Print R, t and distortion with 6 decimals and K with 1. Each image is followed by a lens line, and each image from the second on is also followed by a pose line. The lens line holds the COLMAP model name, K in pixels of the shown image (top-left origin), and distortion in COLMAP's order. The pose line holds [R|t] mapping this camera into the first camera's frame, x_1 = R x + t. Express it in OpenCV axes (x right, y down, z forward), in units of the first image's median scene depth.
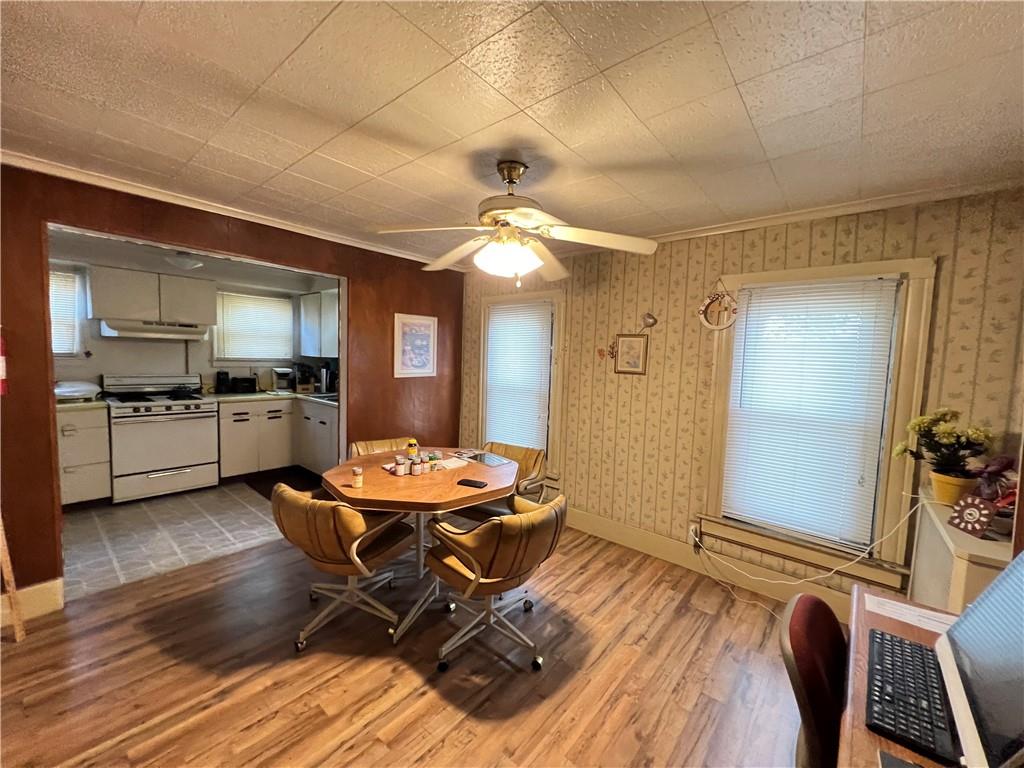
lens RADIAL K [[411.8, 0, 516.3], [0, 411.8, 384.4], [0, 0, 1]] dist [0.000385, 0.000367]
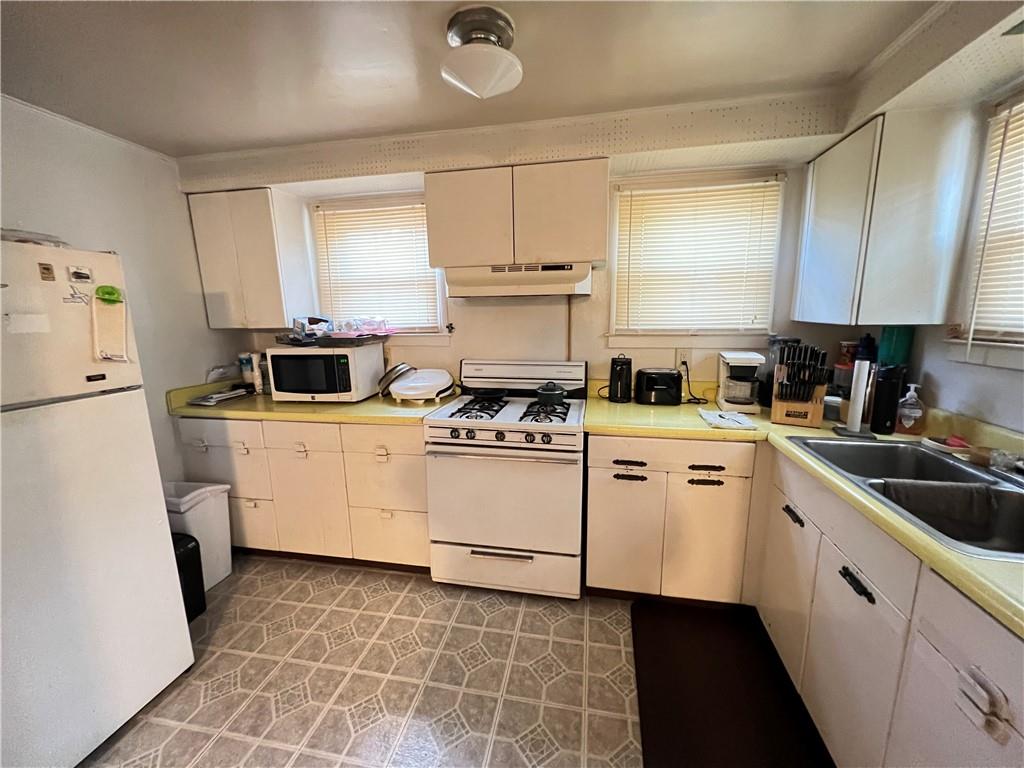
lens RADIAL K [[411.8, 0, 516.7], [0, 411.8, 384.1], [0, 0, 1]] dist [0.000385, 0.000367]
pose [[0.477388, 0.115196, -0.871109, -0.334321], [-0.031219, 0.992967, 0.114202, -0.051919], [0.878138, -0.027324, 0.477627, 0.644212]]
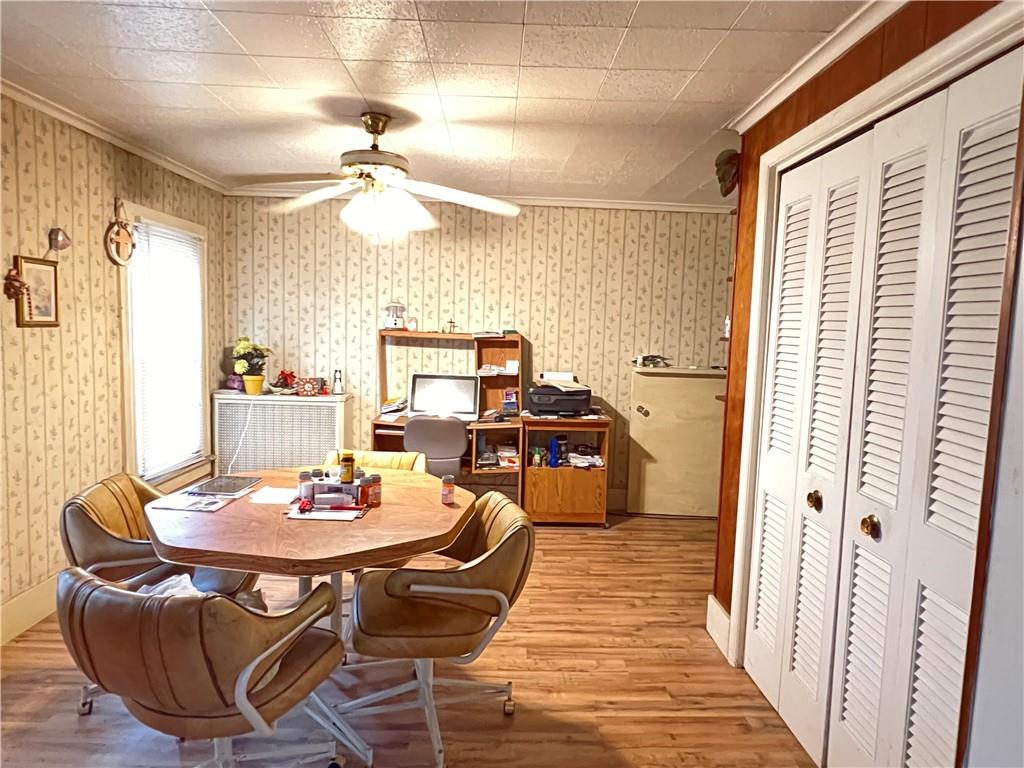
lens RADIAL K [[634.6, 0, 514.1], [0, 634.6, 382.2], [0, 0, 1]] dist [0.010986, -0.001842]
pose [[-0.659303, -0.123311, 0.741697, -1.479674], [-0.000429, 0.986521, 0.163633, -0.166395], [-0.751877, 0.107566, -0.650469, 1.887819]]
